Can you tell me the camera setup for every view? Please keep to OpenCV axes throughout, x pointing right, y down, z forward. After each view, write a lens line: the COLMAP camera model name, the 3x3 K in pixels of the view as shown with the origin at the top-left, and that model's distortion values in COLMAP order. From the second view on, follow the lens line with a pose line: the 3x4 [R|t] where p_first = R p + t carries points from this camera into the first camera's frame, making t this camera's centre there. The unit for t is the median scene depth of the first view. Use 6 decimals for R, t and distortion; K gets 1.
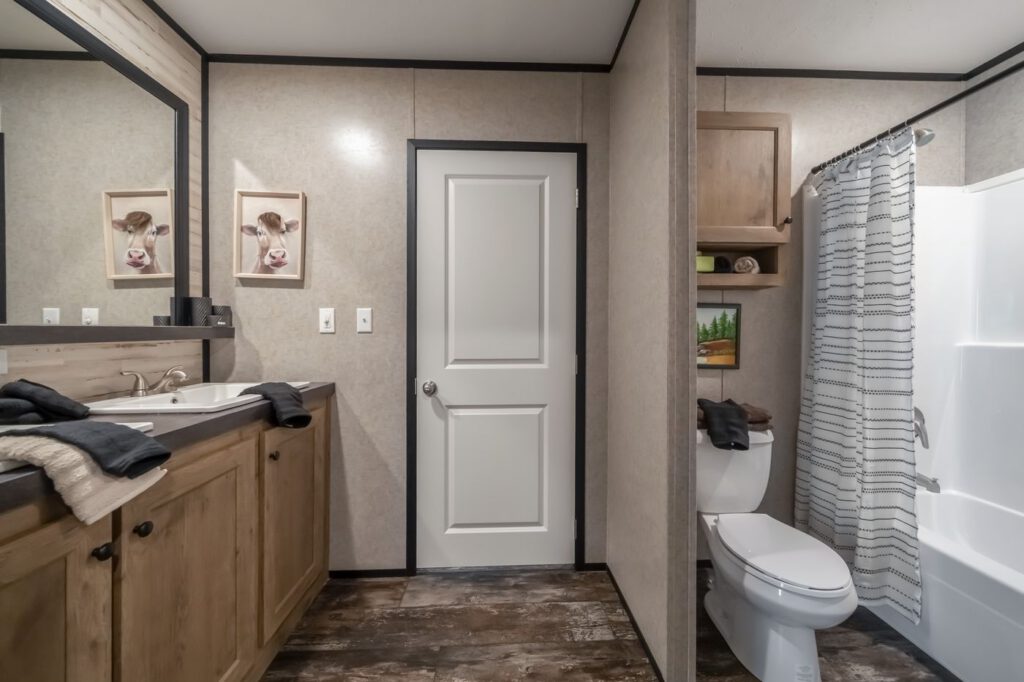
lens RADIAL K [[370.3, 0, 515.0], [0, 370.3, 333.2], [0, 0, 1]] dist [-0.000610, 0.000015]
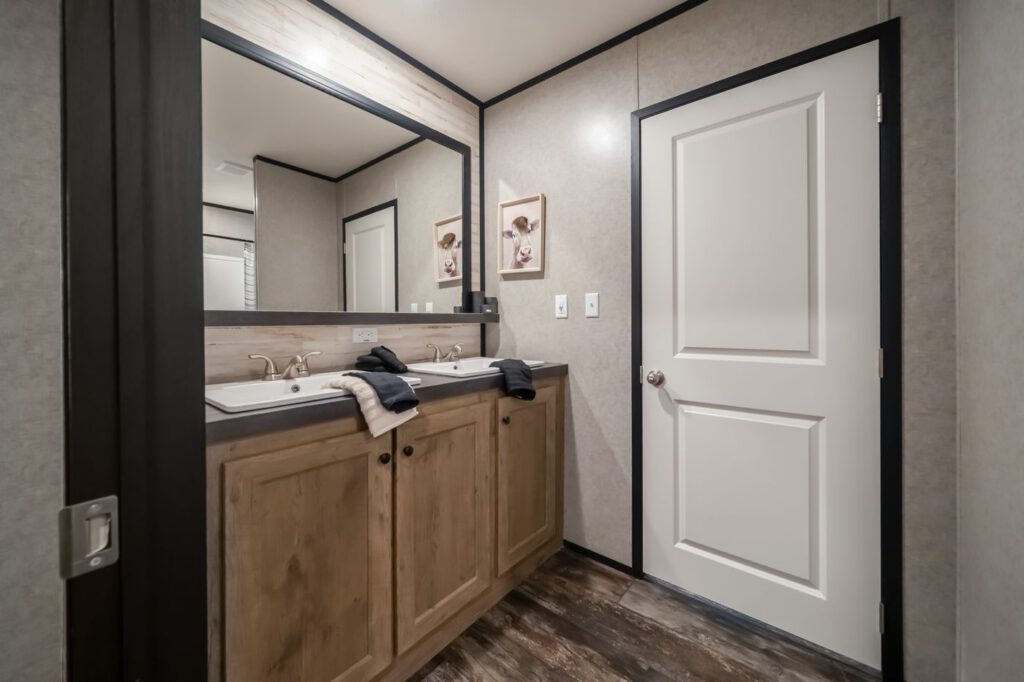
lens RADIAL K [[385.5, 0, 514.4], [0, 385.5, 319.5], [0, 0, 1]] dist [0.001437, 0.000086]
pose [[0.745434, -0.006478, -0.666548, 0.146804], [0.001305, 0.999965, -0.008260, 0.013465], [0.666578, 0.005287, 0.745416, 0.069535]]
